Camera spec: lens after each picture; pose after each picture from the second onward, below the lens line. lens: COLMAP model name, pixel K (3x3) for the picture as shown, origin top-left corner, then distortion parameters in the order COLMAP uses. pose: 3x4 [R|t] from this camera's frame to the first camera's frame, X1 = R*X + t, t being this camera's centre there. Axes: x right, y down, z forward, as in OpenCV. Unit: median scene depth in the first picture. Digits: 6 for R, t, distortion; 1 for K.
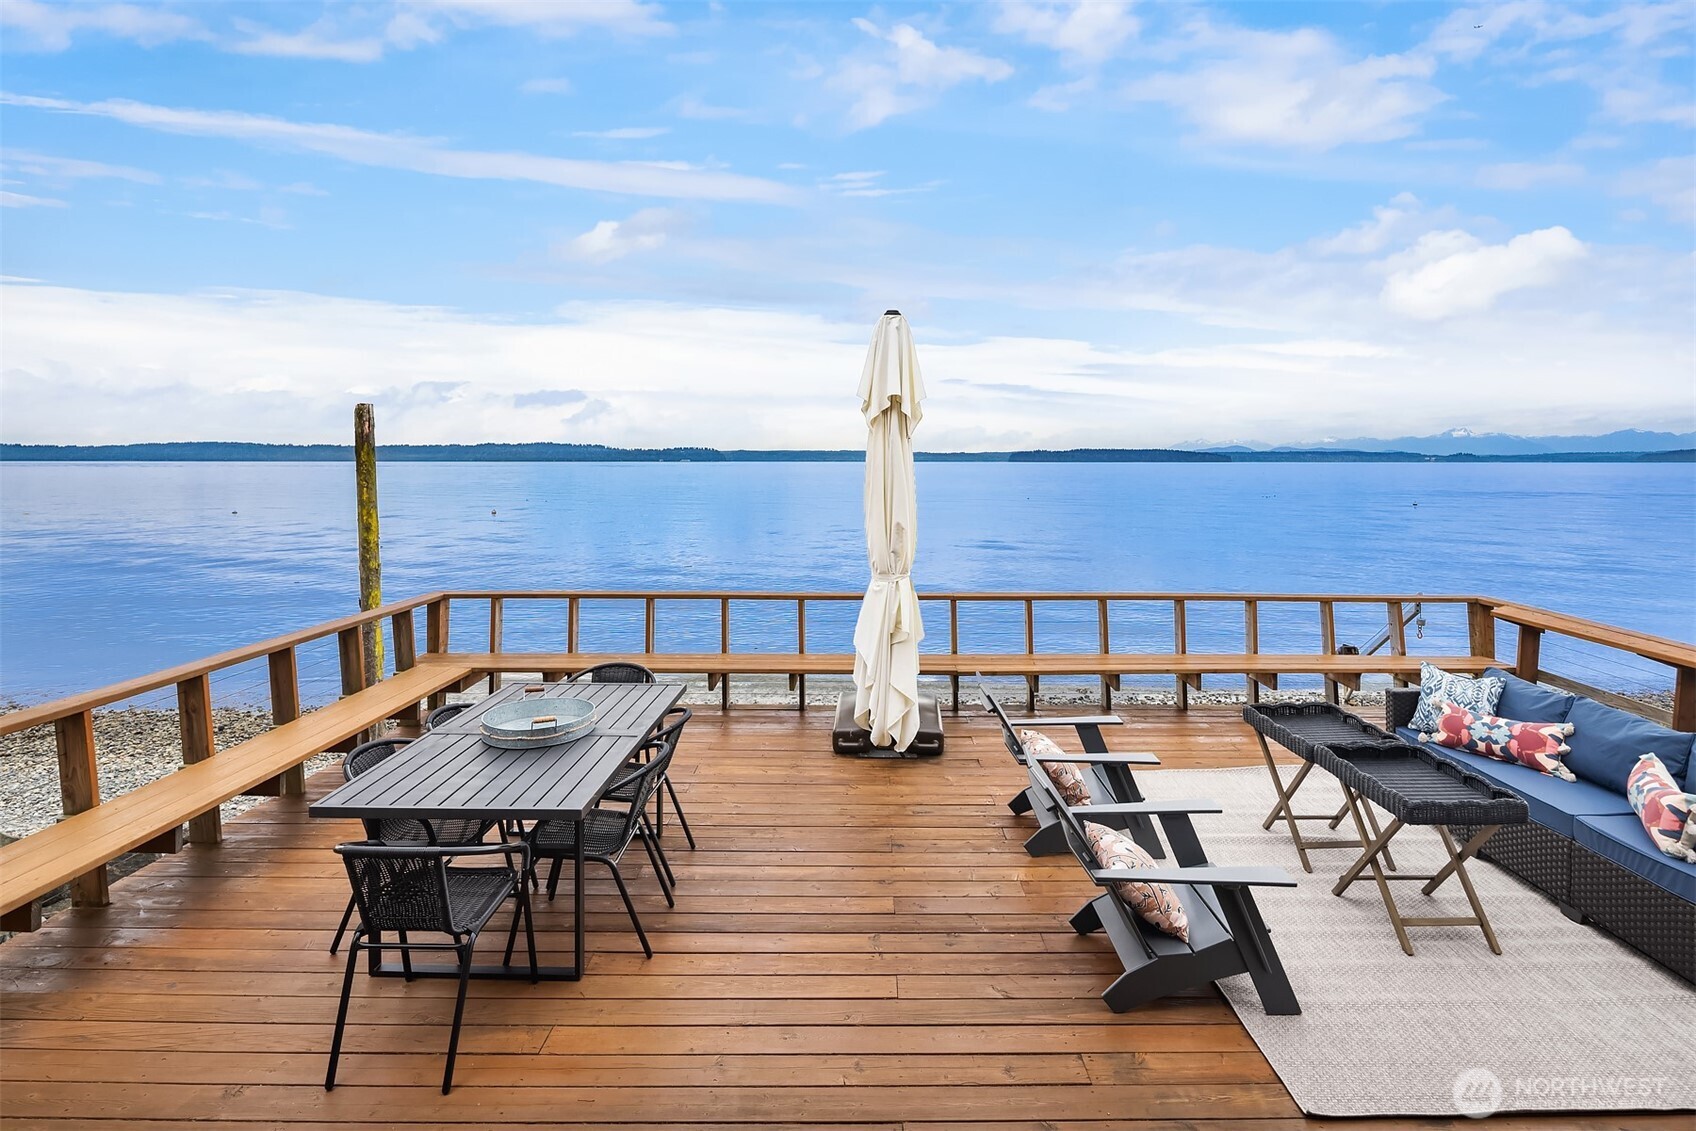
lens RADIAL K [[870.3, 0, 857.0], [0, 870.3, 495.4], [0, 0, 1]] dist [0.001376, -0.000852]
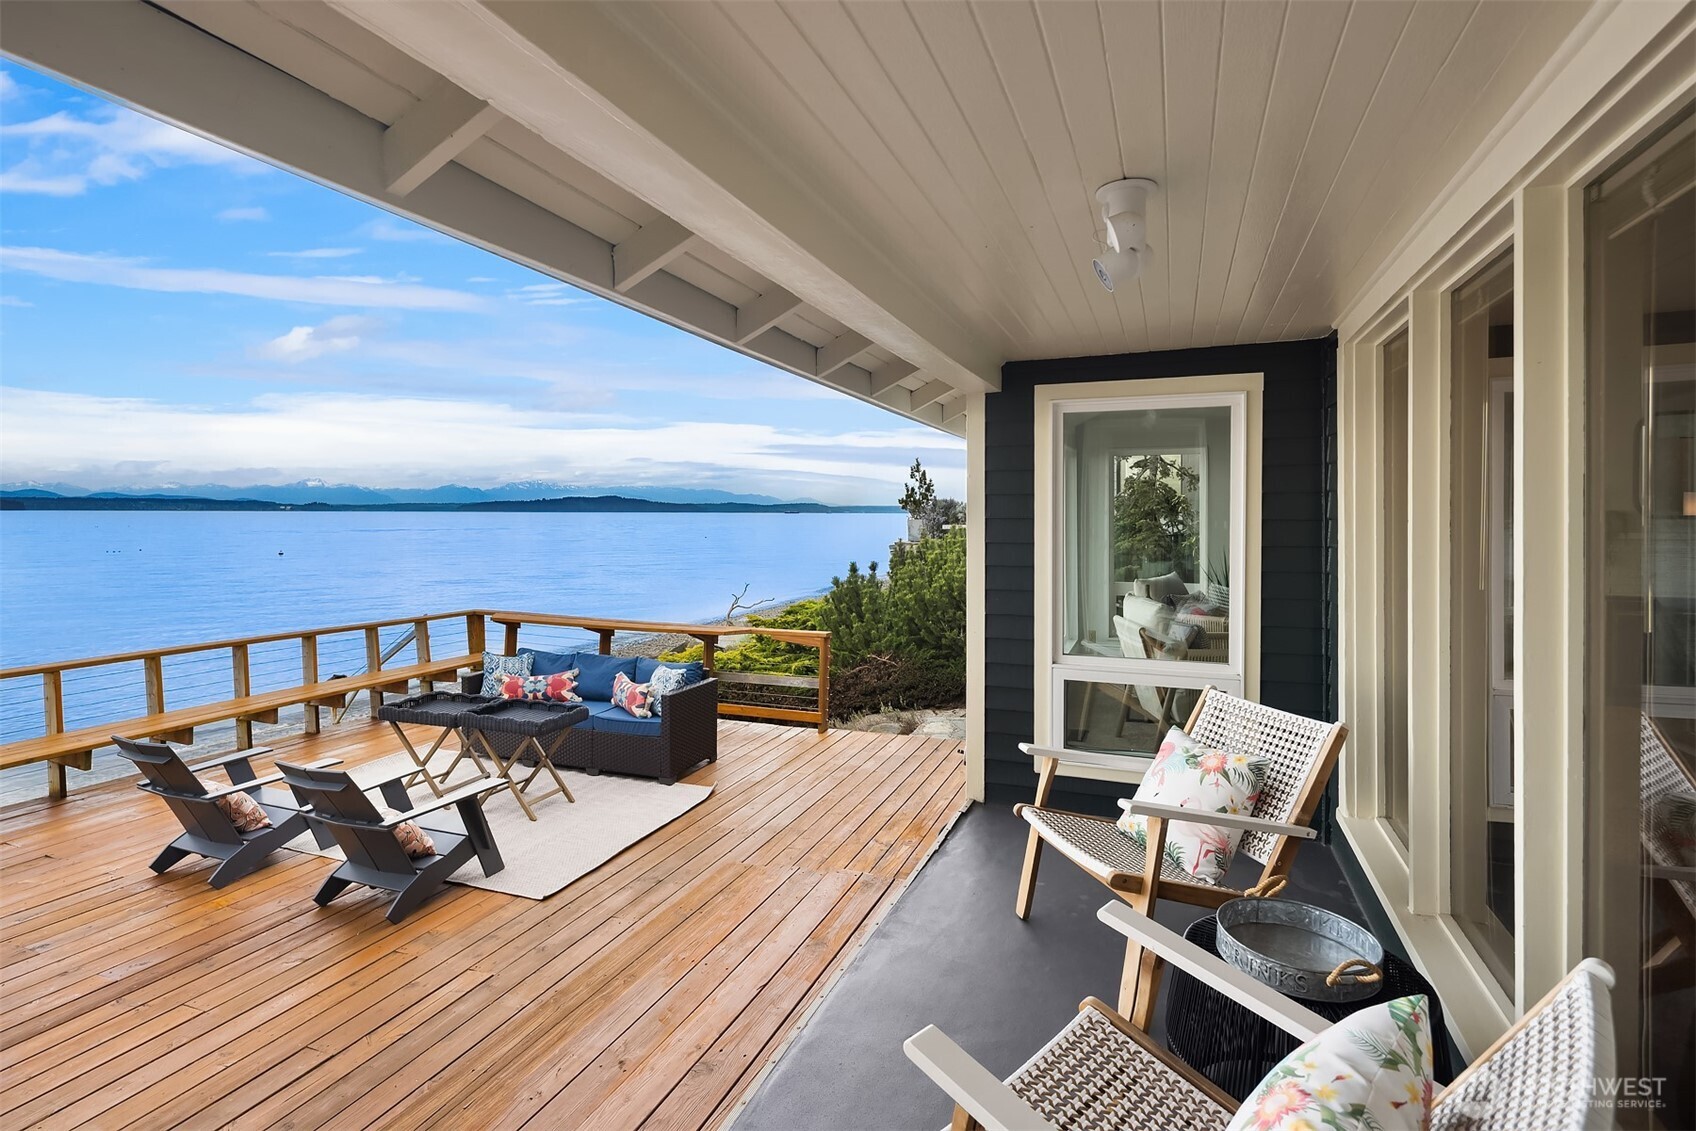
lens RADIAL K [[870.3, 0, 857.0], [0, 870.3, 495.4], [0, 0, 1]] dist [0.001376, -0.000852]
pose [[0.374932, 0.015743, 0.926918, -0.557880], [0.034774, 0.998913, -0.031032, -0.006487], [-0.926400, 0.043868, 0.373978, -0.162928]]
